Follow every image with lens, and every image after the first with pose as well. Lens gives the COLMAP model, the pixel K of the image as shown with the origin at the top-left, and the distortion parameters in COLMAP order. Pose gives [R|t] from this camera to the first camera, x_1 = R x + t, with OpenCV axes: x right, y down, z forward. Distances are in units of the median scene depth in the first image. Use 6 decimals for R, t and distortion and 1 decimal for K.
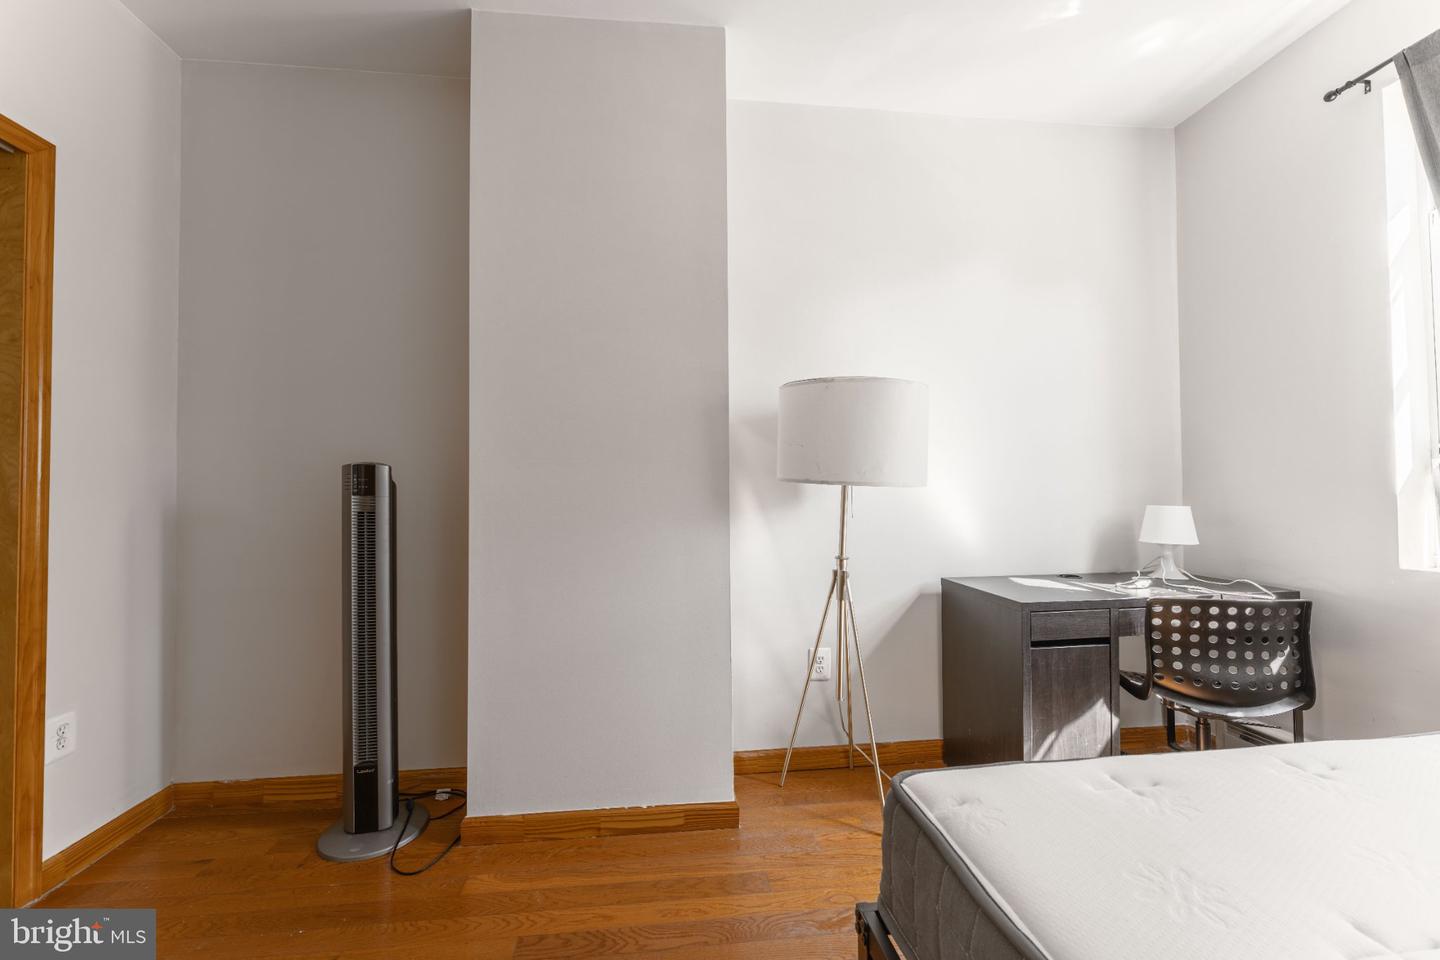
lens RADIAL K [[574.5, 0, 715.8], [0, 574.5, 476.9], [0, 0, 1]] dist [0.000385, -0.000309]
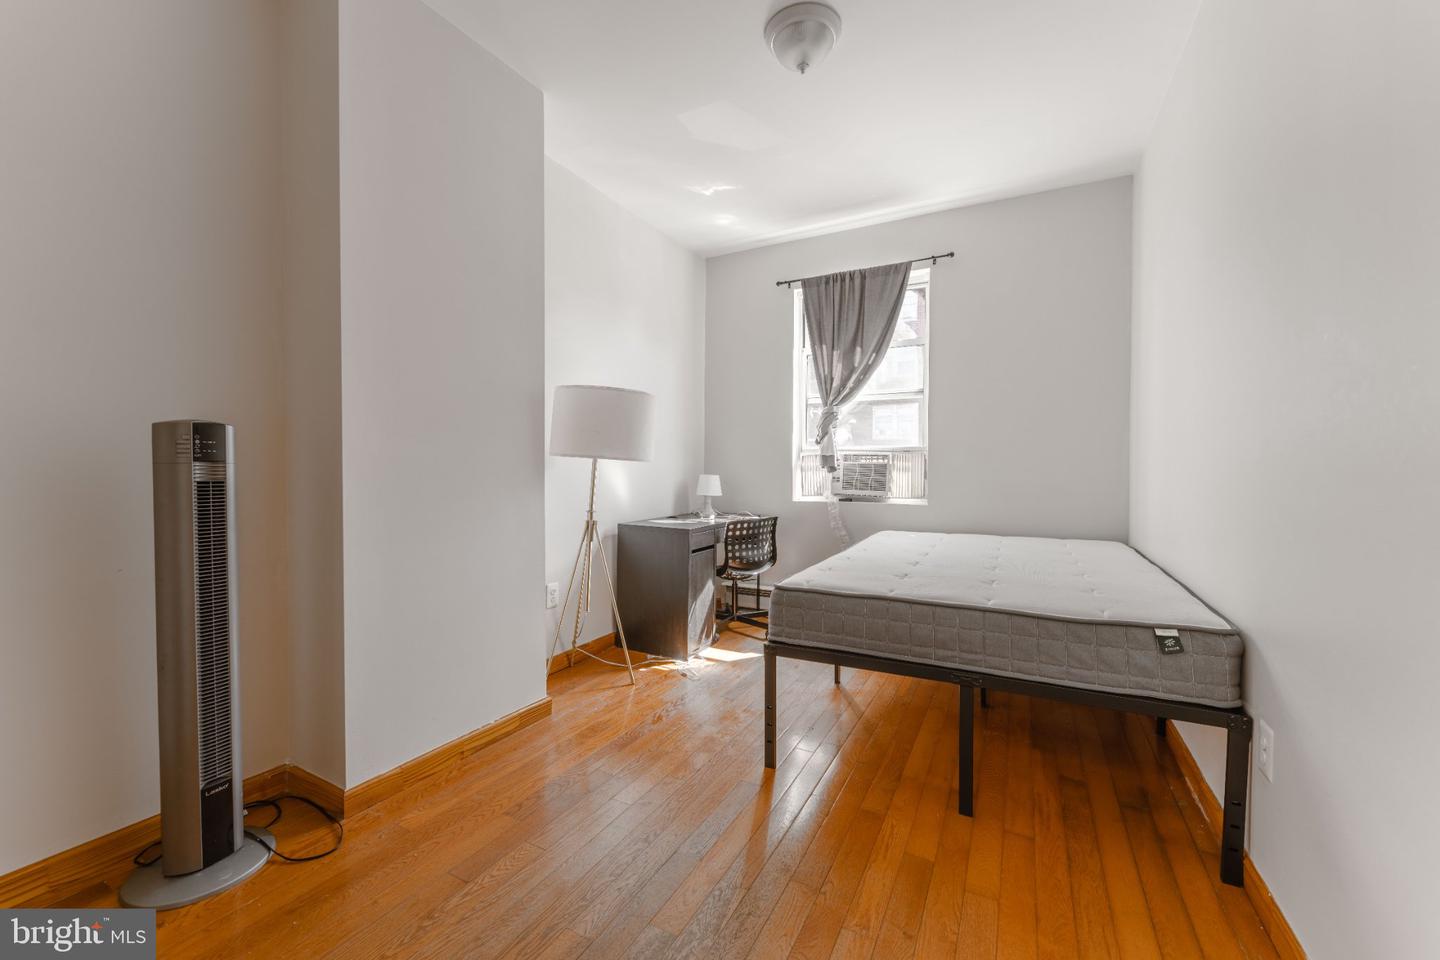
lens RADIAL K [[574.5, 0, 722.1], [0, 574.5, 477.9], [0, 0, 1]] dist [0.000385, -0.000309]
pose [[0.562356, -0.006183, 0.826872, -0.853645], [-0.029182, 0.999201, 0.027319, 0.011616], [-0.826380, -0.039493, 0.561726, -0.061235]]
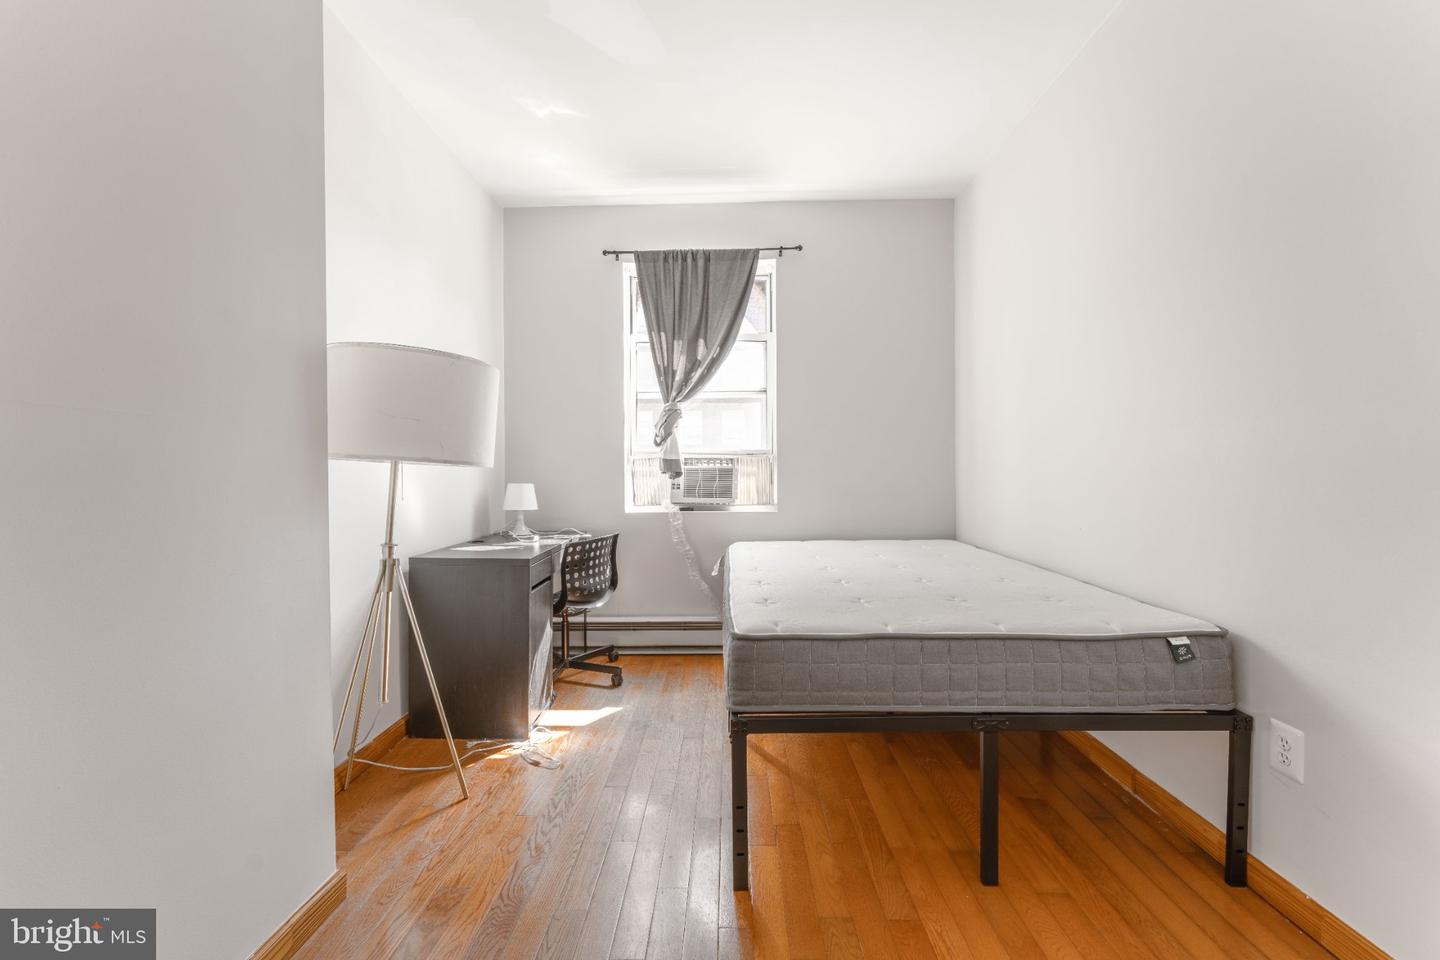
lens RADIAL K [[574.5, 0, 719.7], [0, 574.5, 475.9], [0, 0, 1]] dist [0.000385, -0.000309]
pose [[0.134824, -0.000892, 0.990869, -0.680541], [-0.020220, 0.999789, 0.003651, 0.020014], [-0.990663, -0.020528, 0.134777, 0.404525]]
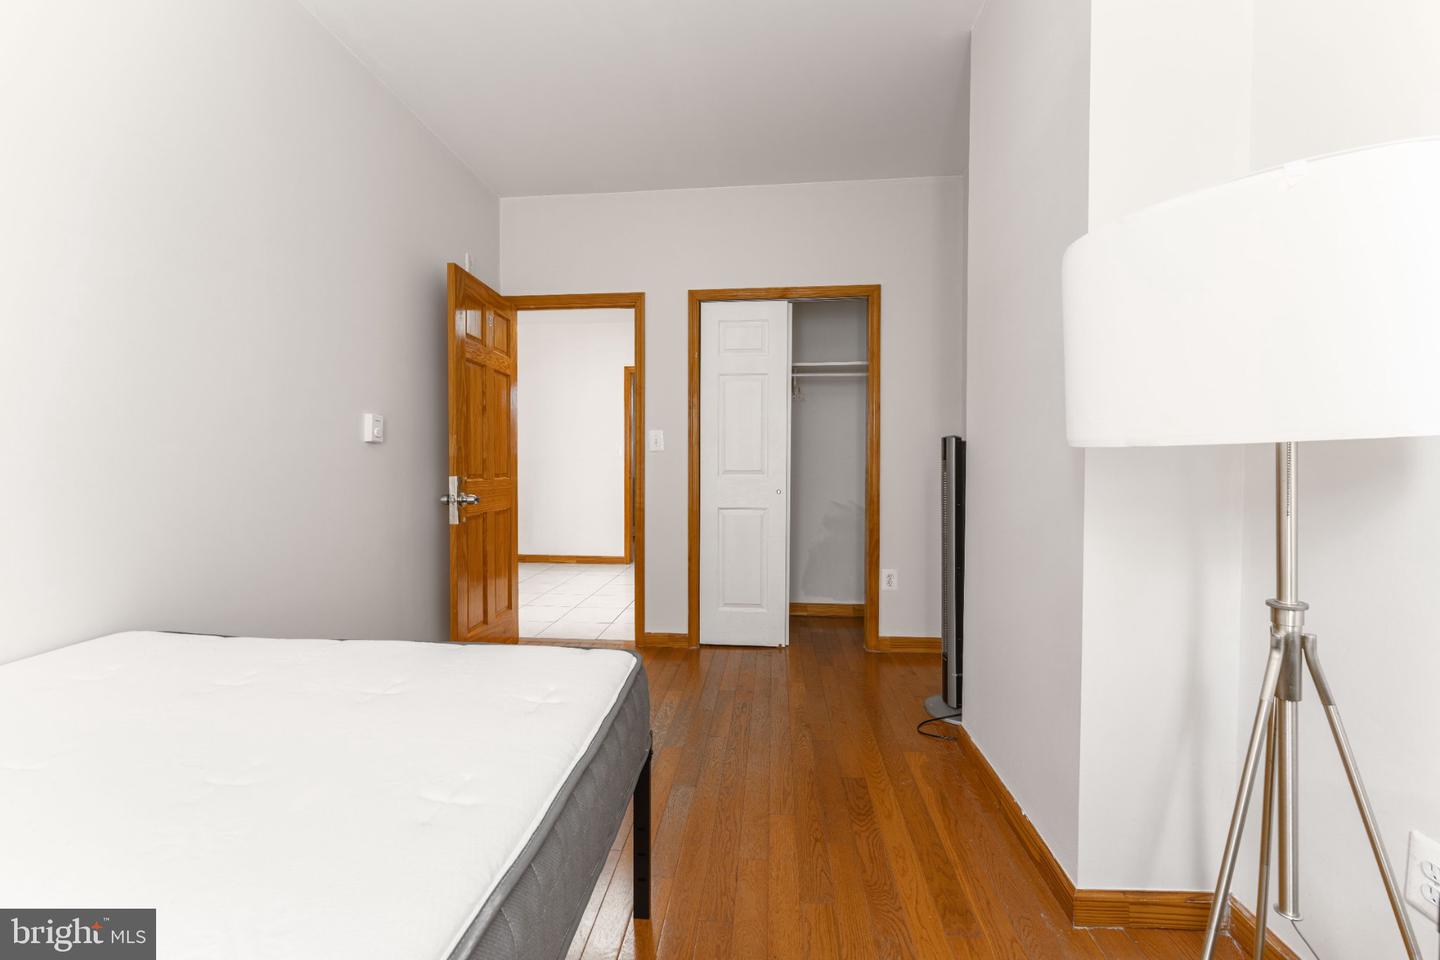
lens RADIAL K [[574.5, 0, 722.6], [0, 574.5, 471.8], [0, 0, 1]] dist [0.000385, -0.000309]
pose [[-0.192438, 0.025630, -0.980974, 0.828092], [0.033565, 0.999246, 0.019522, 0.013847], [0.980735, -0.029170, -0.193153, 0.734602]]
